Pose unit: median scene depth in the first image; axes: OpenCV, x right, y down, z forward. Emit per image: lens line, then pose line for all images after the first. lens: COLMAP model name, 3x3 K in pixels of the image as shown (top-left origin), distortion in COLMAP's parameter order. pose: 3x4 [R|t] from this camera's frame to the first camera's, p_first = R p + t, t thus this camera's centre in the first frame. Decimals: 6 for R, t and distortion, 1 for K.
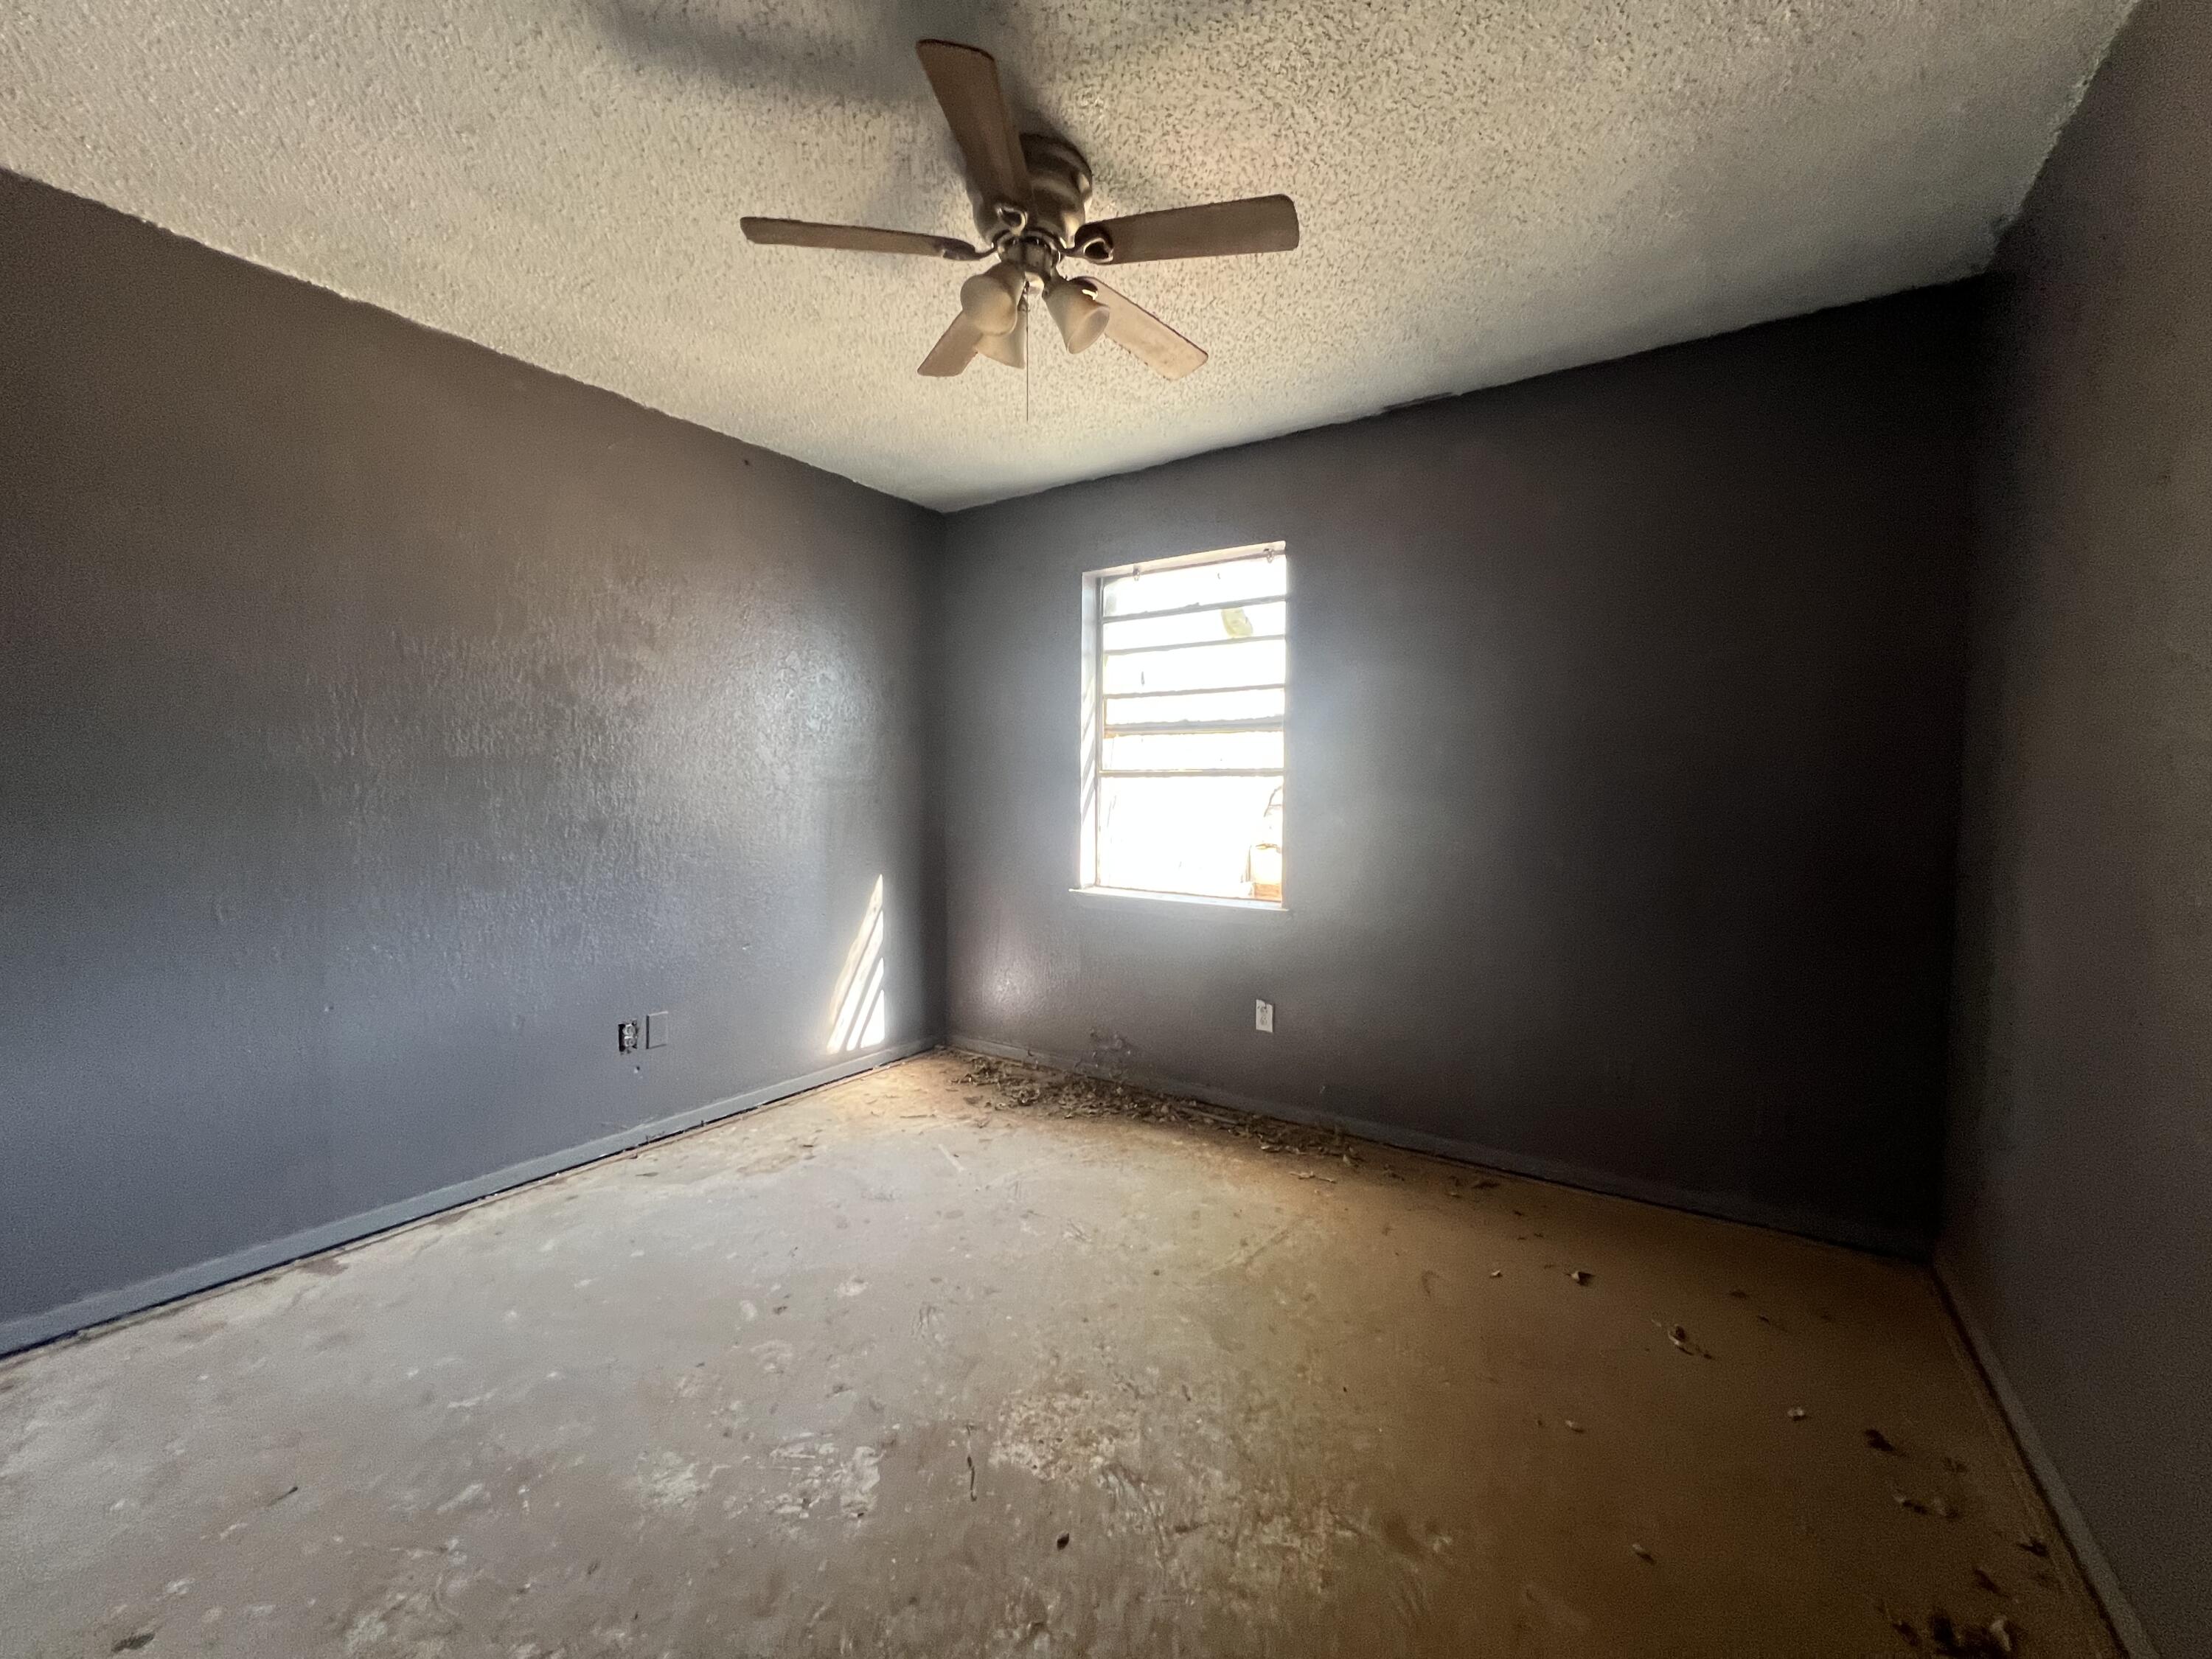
lens RADIAL K [[887.1, 0, 1106.0], [0, 887.1, 829.5], [0, 0, 1]] dist [0.000788, 0.000125]
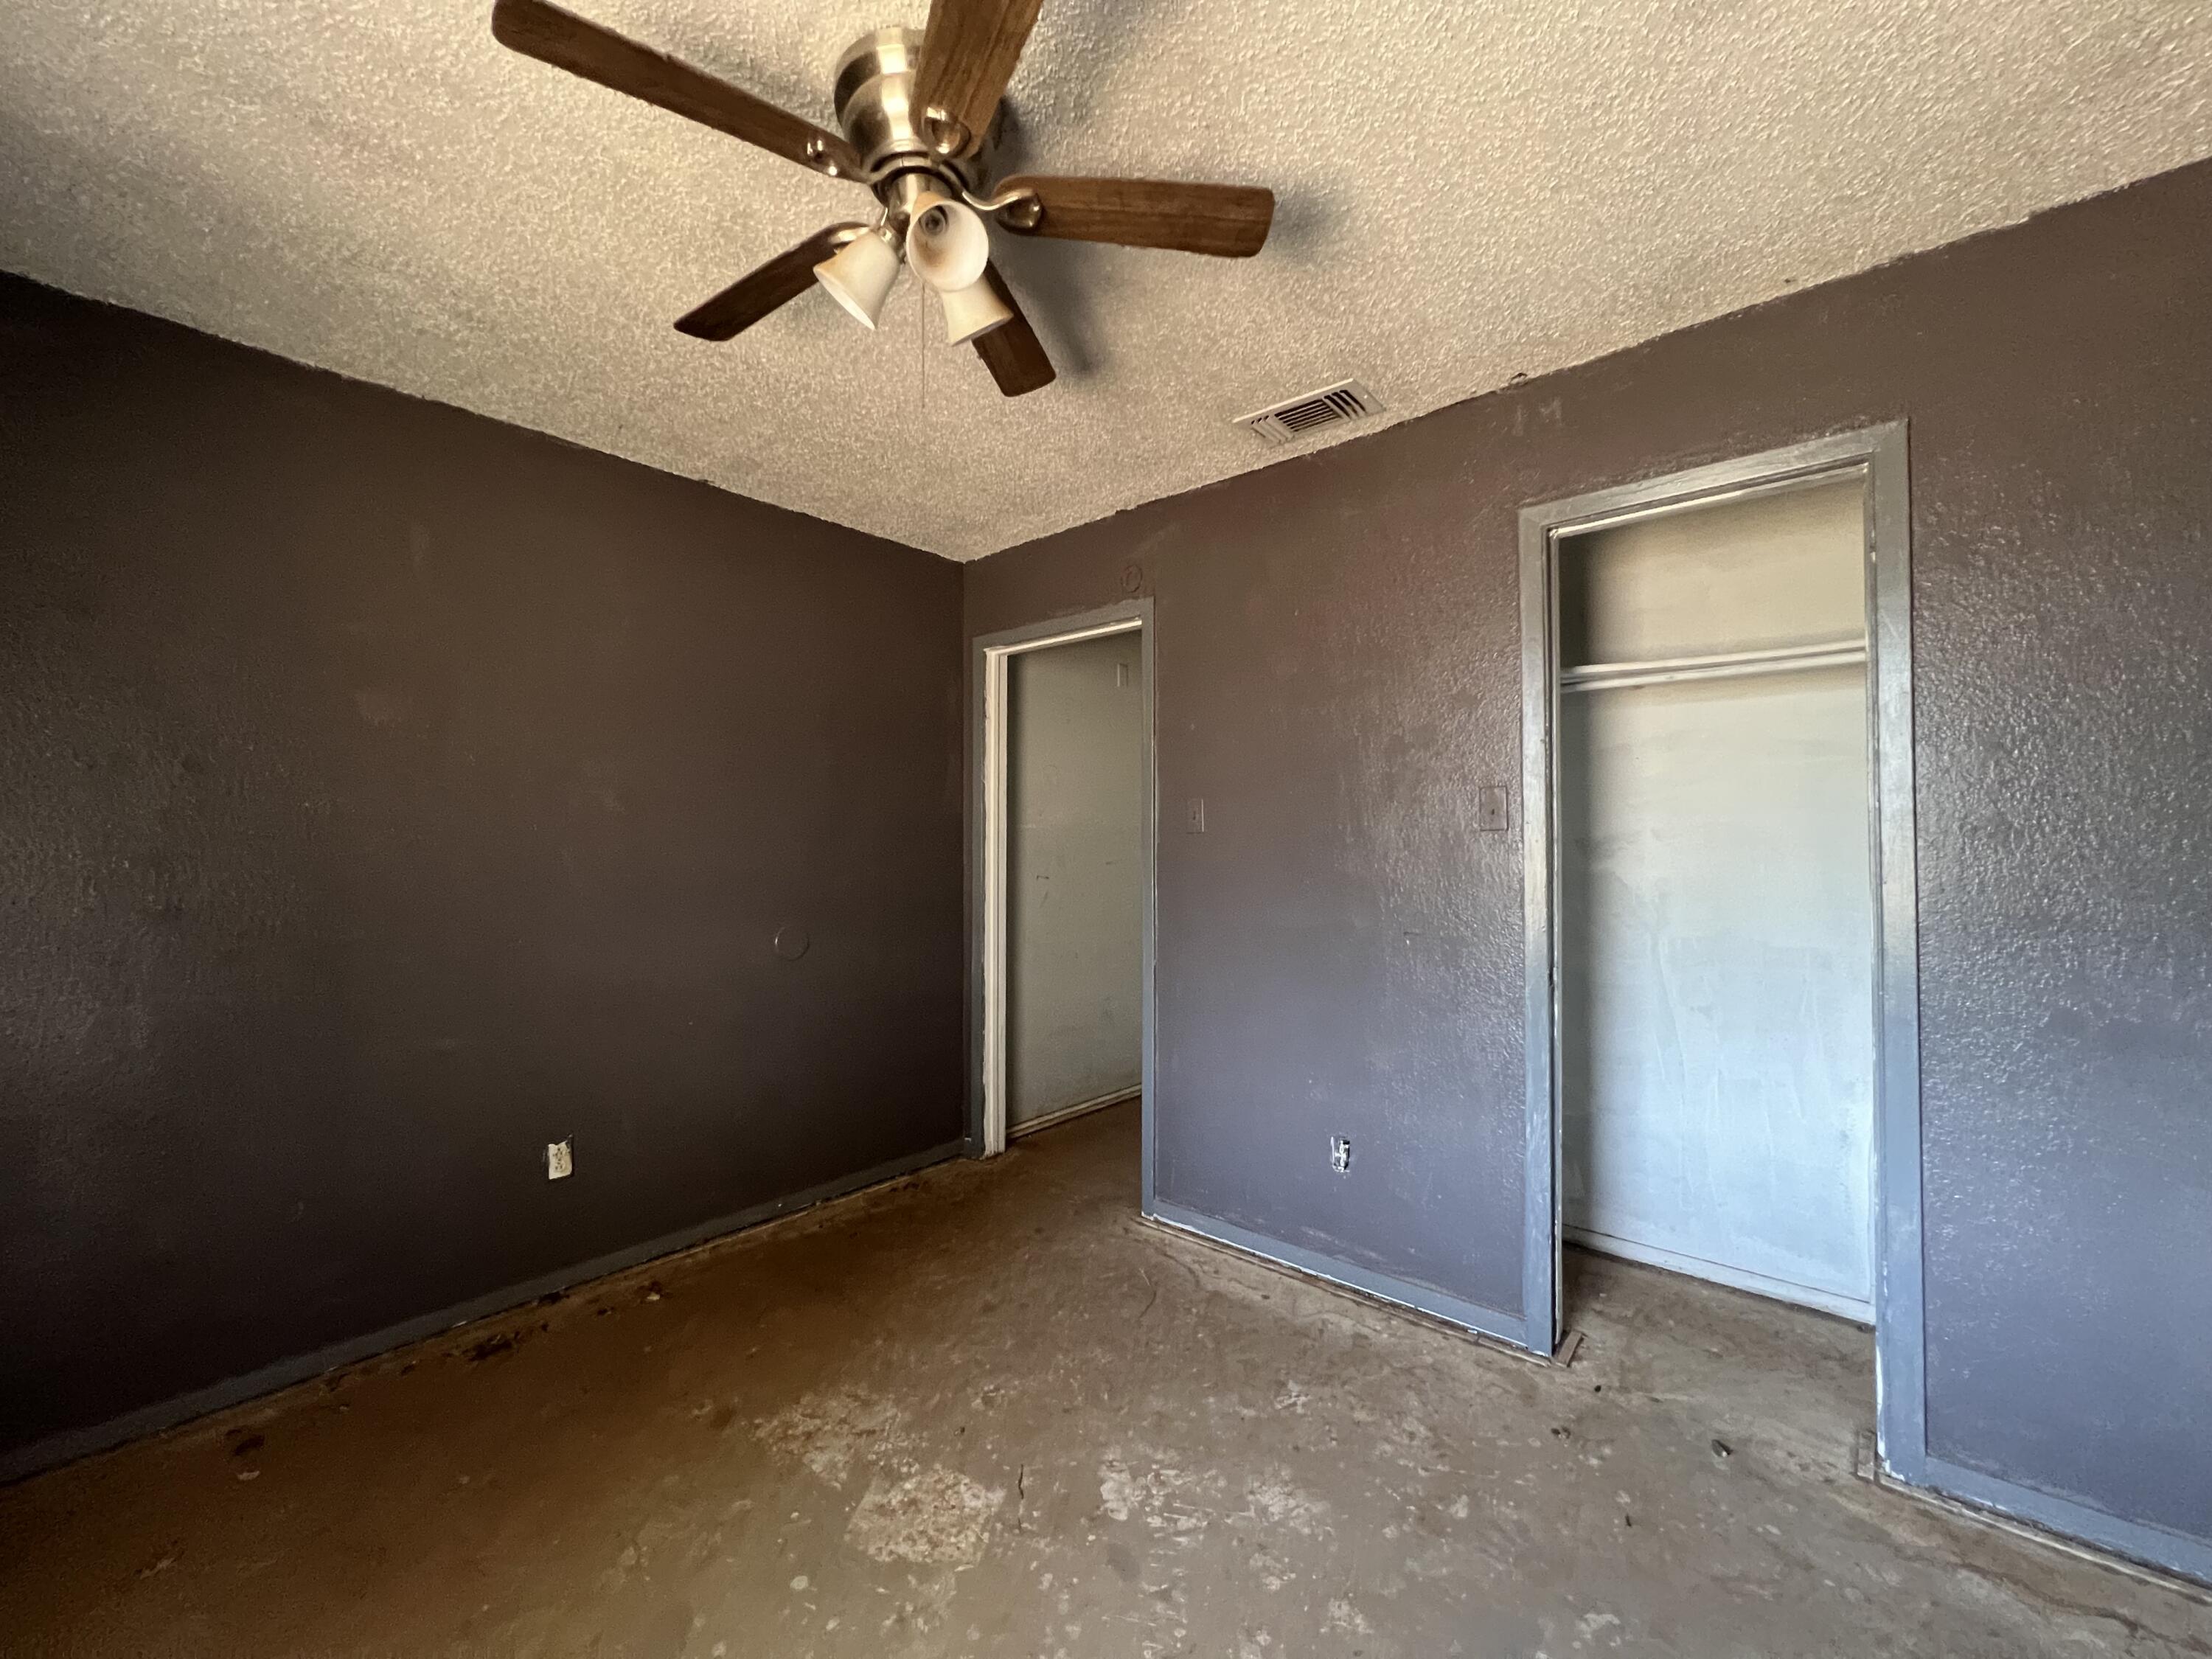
lens RADIAL K [[887.1, 0, 1106.0], [0, 887.1, 829.5], [0, 0, 1]] dist [0.000788, 0.000125]
pose [[-0.992593, 0.003173, 0.121442, -0.393398], [0.007959, 0.999210, 0.038943, -0.156666], [-0.121223, 0.039621, -0.991834, 2.043893]]
